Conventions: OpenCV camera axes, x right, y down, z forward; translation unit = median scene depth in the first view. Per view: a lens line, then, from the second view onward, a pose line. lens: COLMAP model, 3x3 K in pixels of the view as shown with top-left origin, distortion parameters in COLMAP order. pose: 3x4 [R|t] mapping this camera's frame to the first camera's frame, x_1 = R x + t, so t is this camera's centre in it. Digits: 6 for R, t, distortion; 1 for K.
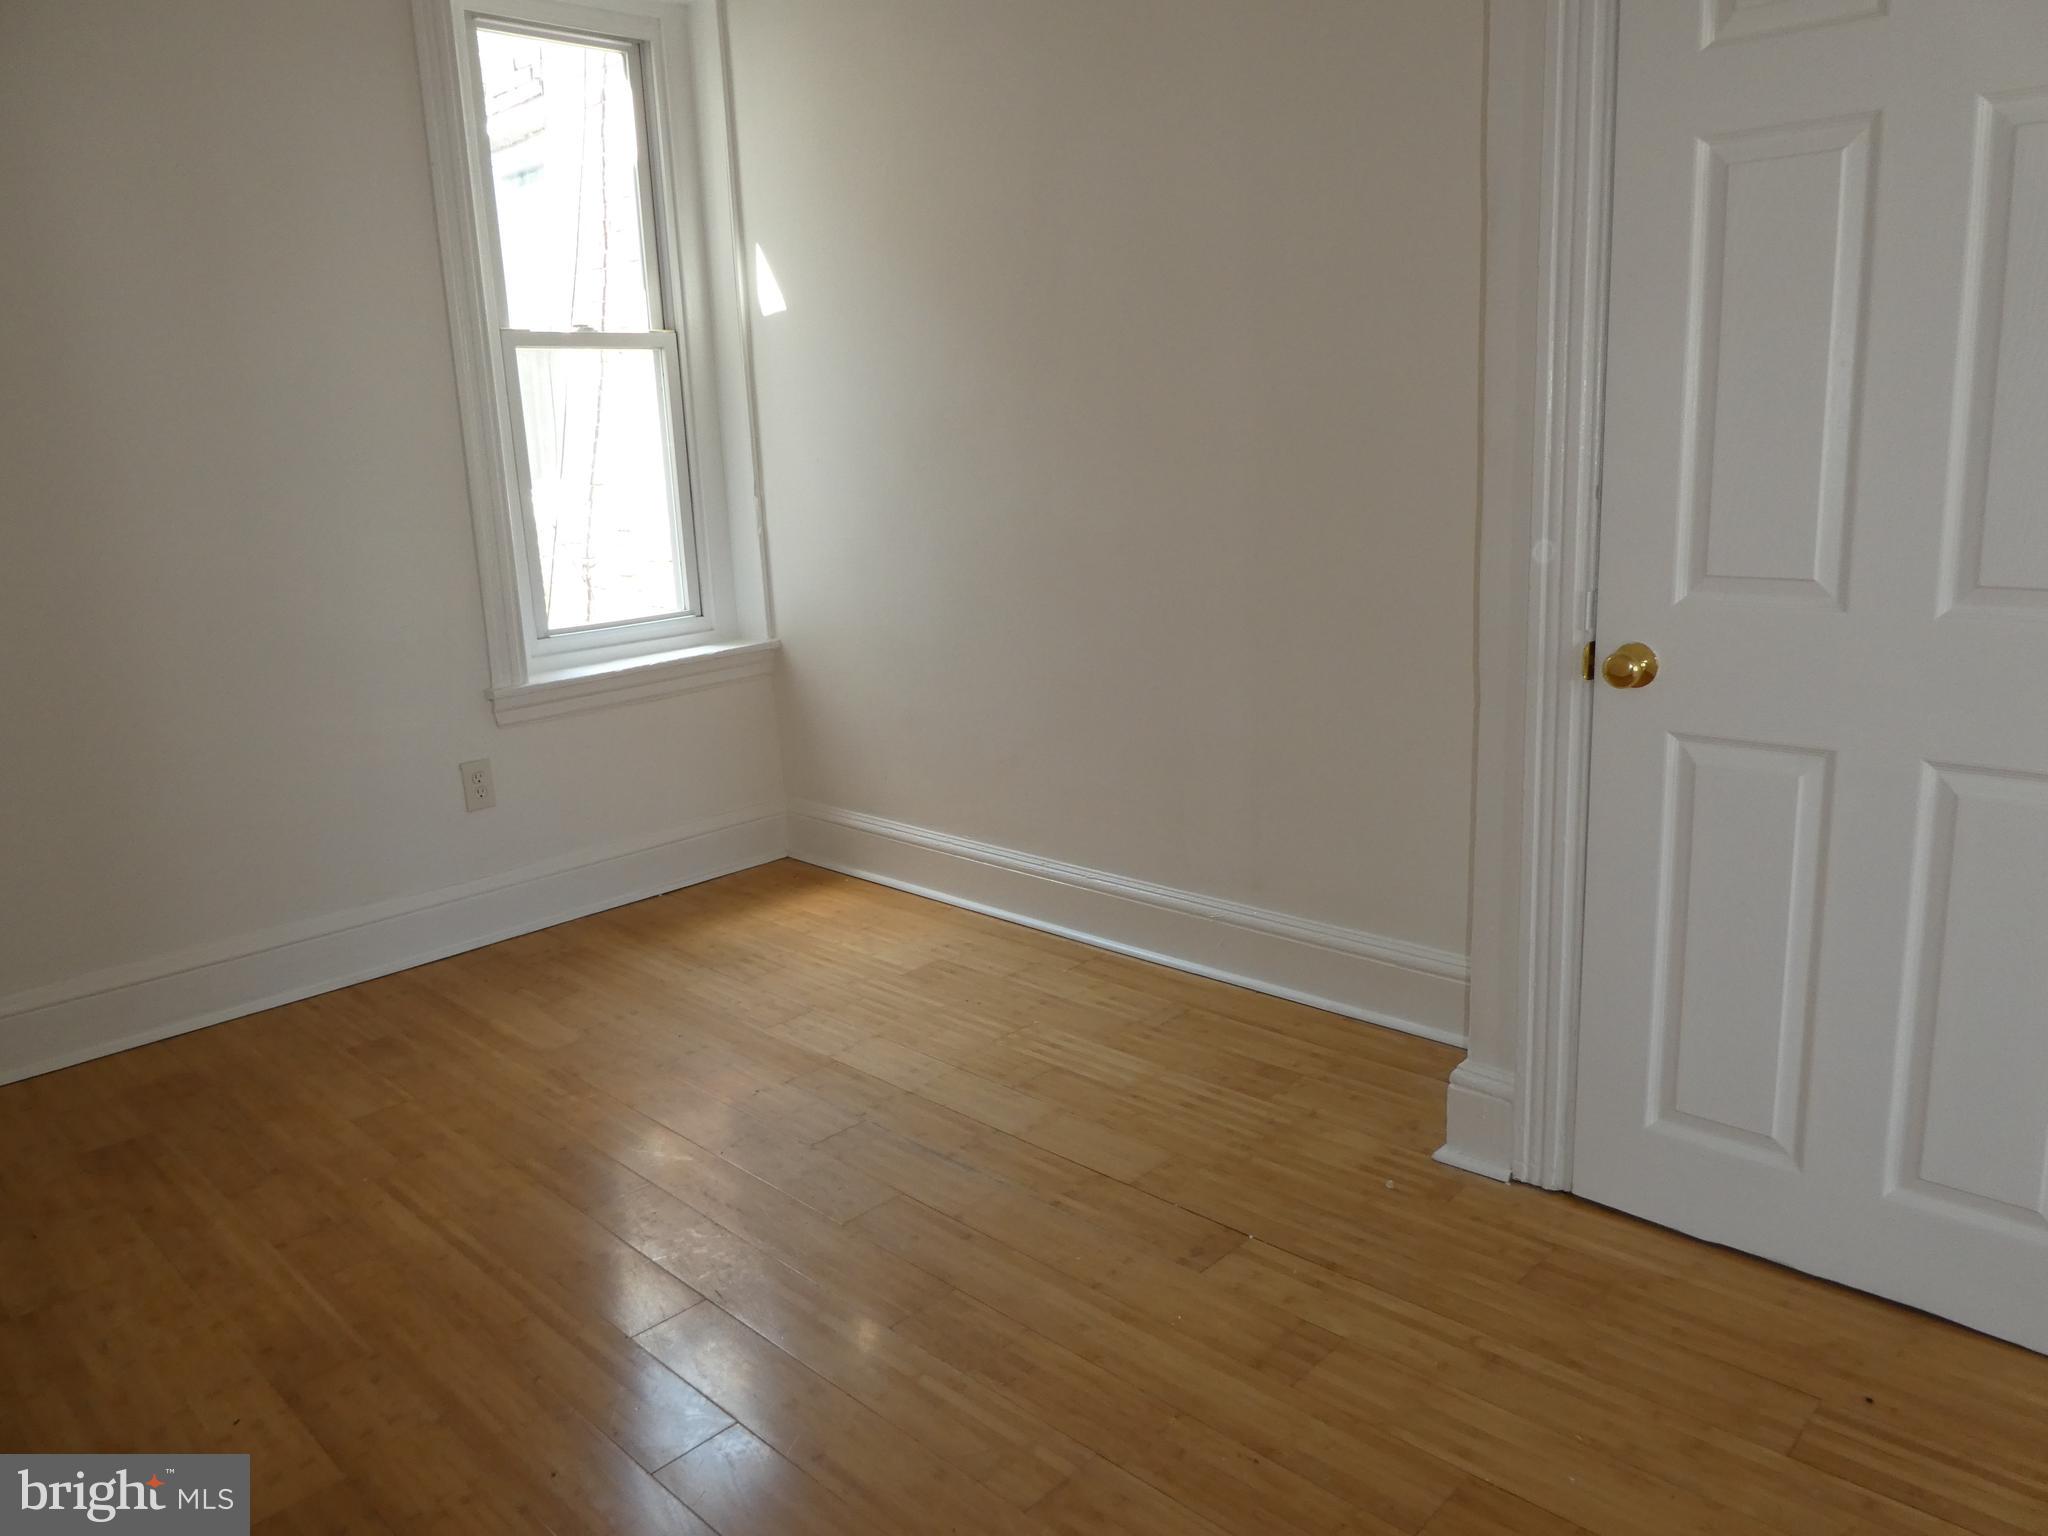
lens RADIAL K [[1440.9, 0, 1029.5], [0, 1440.9, 777.2], [0, 0, 1]] dist [-0.057154, 0.052989]
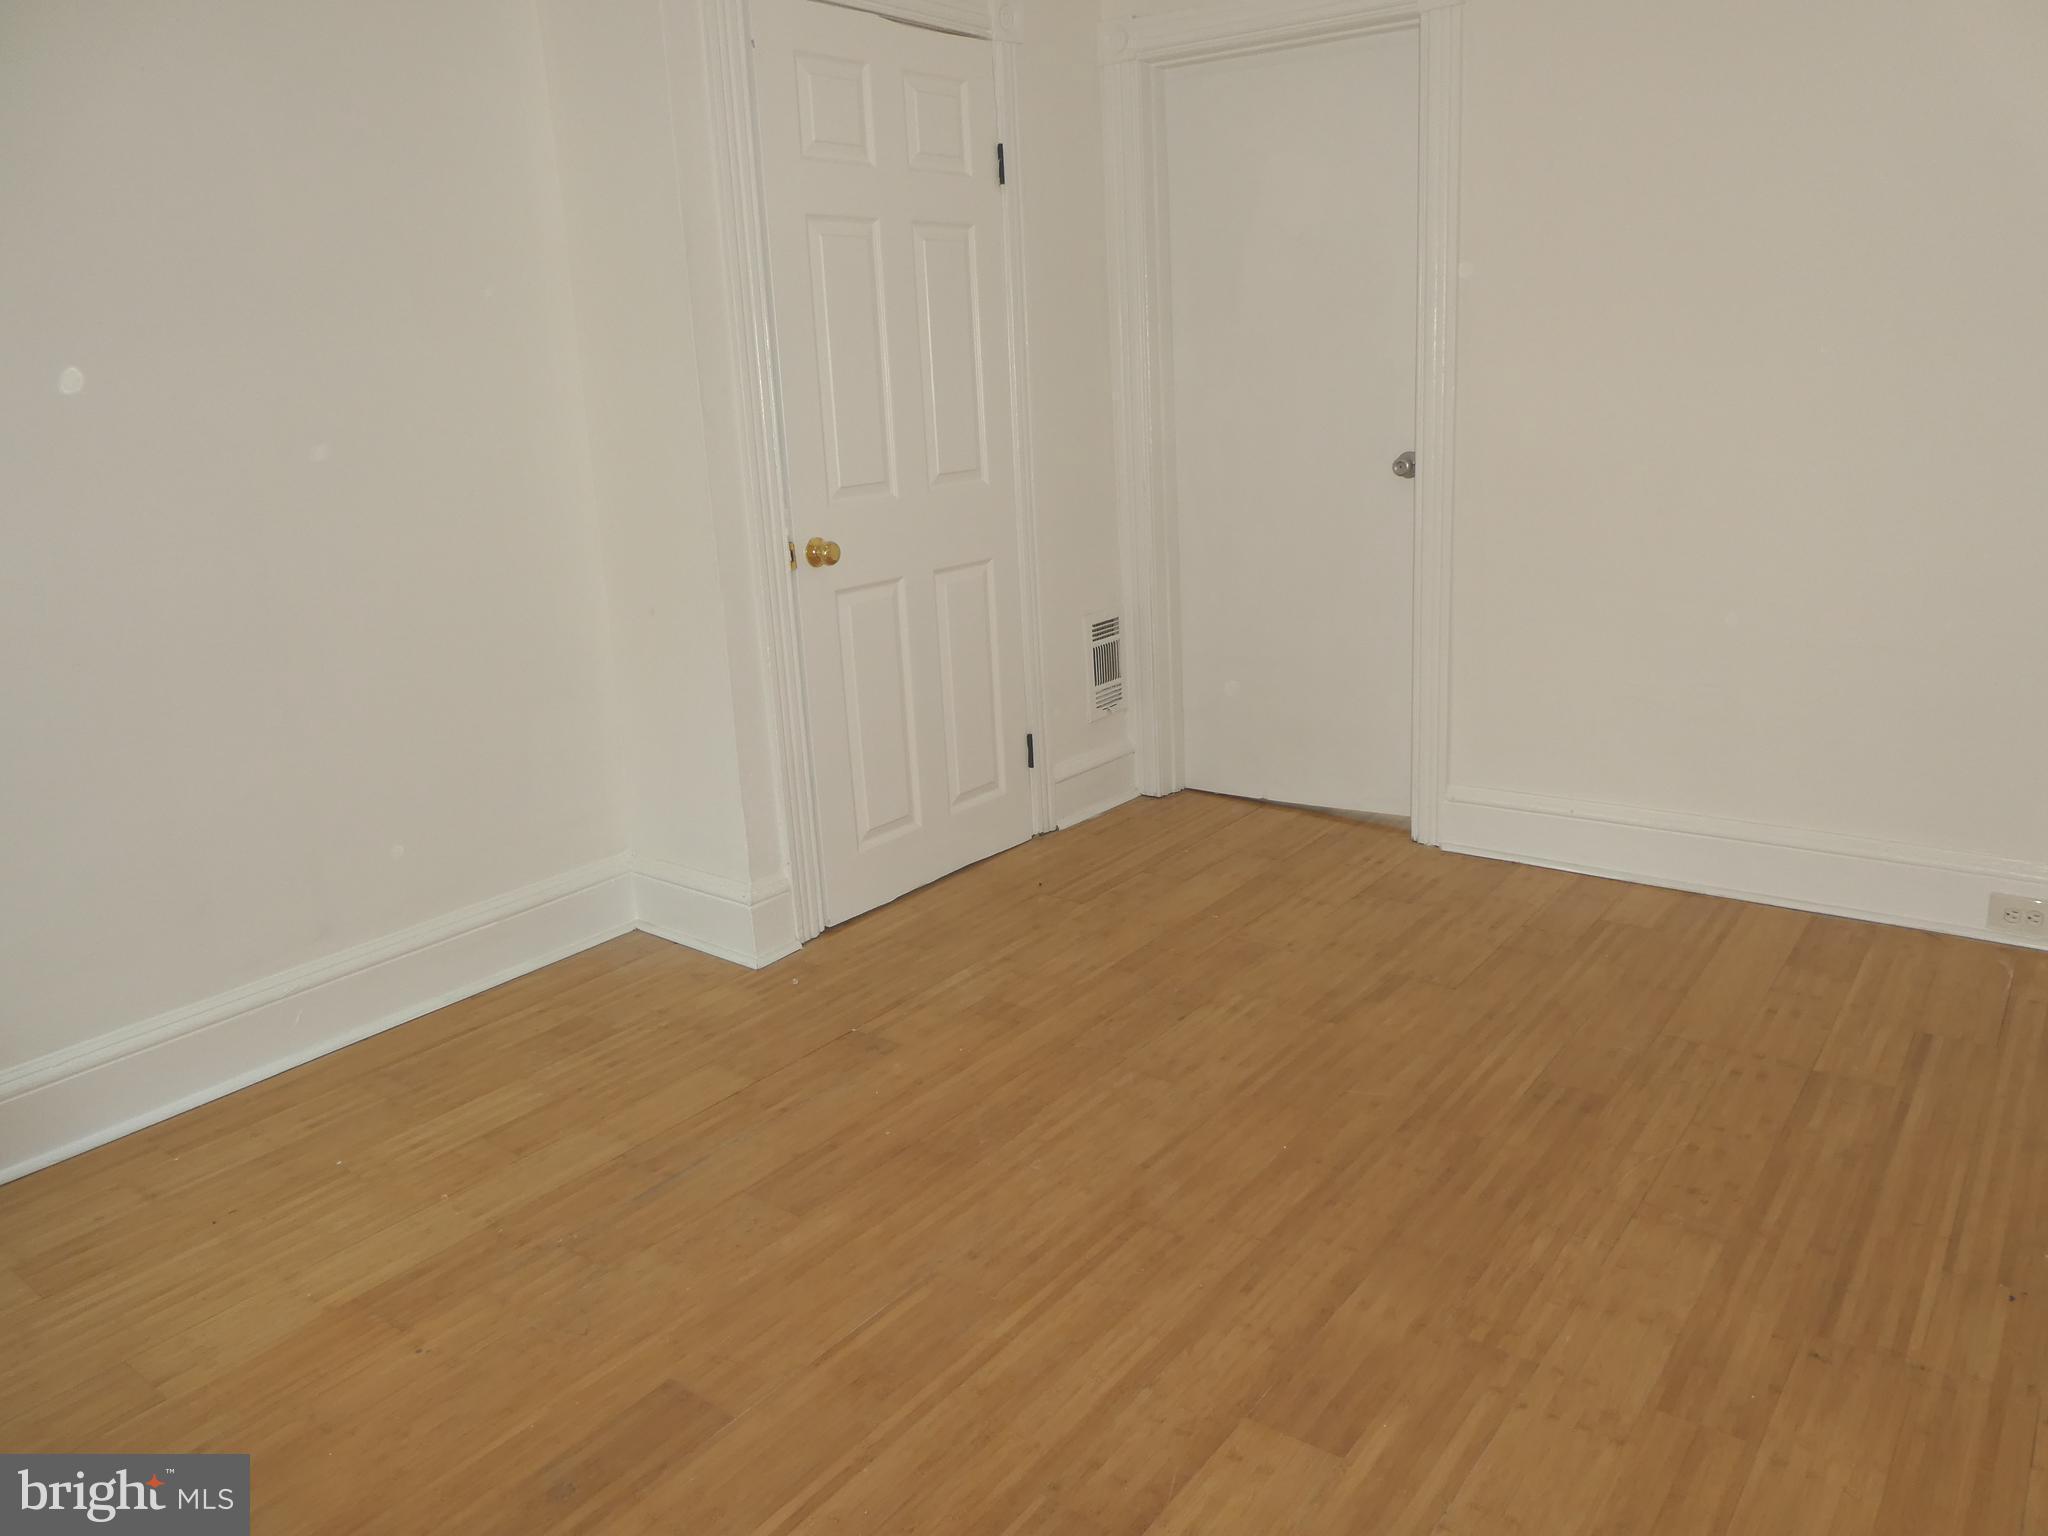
lens RADIAL K [[1472.0, 0, 1043.1], [0, 1472.0, 768.7], [0, 0, 1]] dist [-0.024504, -0.003133]
pose [[-0.121610, -0.219819, 0.967931, -0.866720], [0.283134, 0.926971, 0.246090, -0.133399], [-0.951339, 0.303982, -0.050491, 0.676398]]
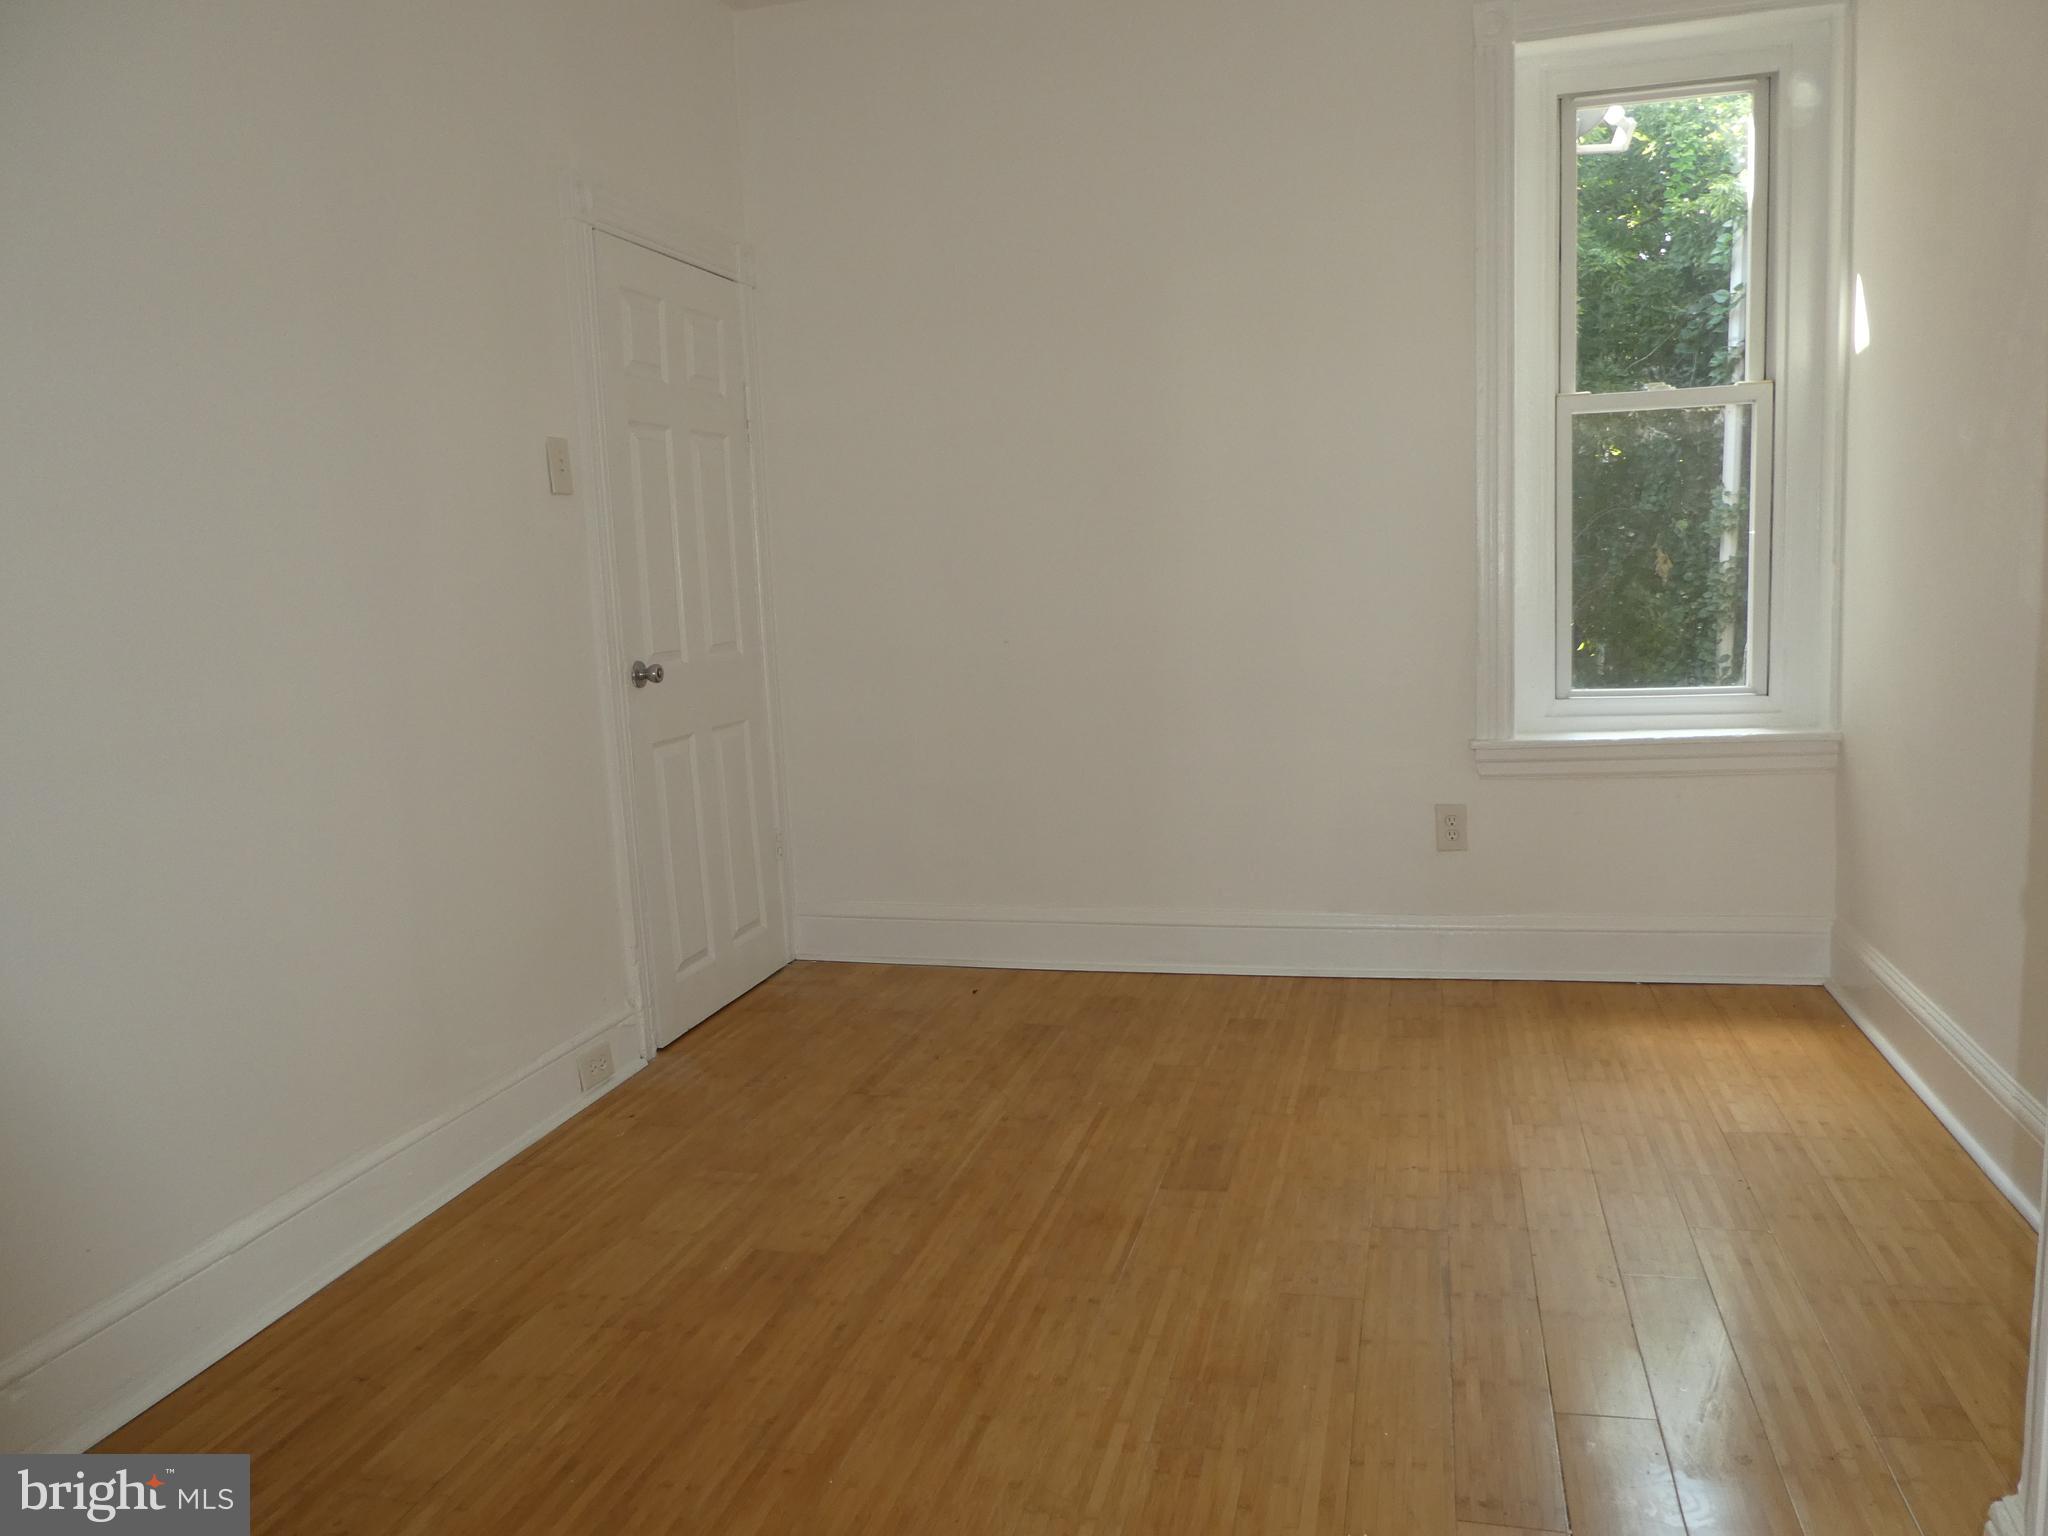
lens RADIAL K [[1436.7, 0, 1046.8], [0, 1436.7, 764.8], [0, 0, 1]] dist [-0.045678, 0.002801]
pose [[0.497323, 0.135232, -0.856961, 0.488117], [-0.177932, 0.982678, 0.051811, -0.056039], [0.849123, 0.126714, 0.512770, 0.264746]]
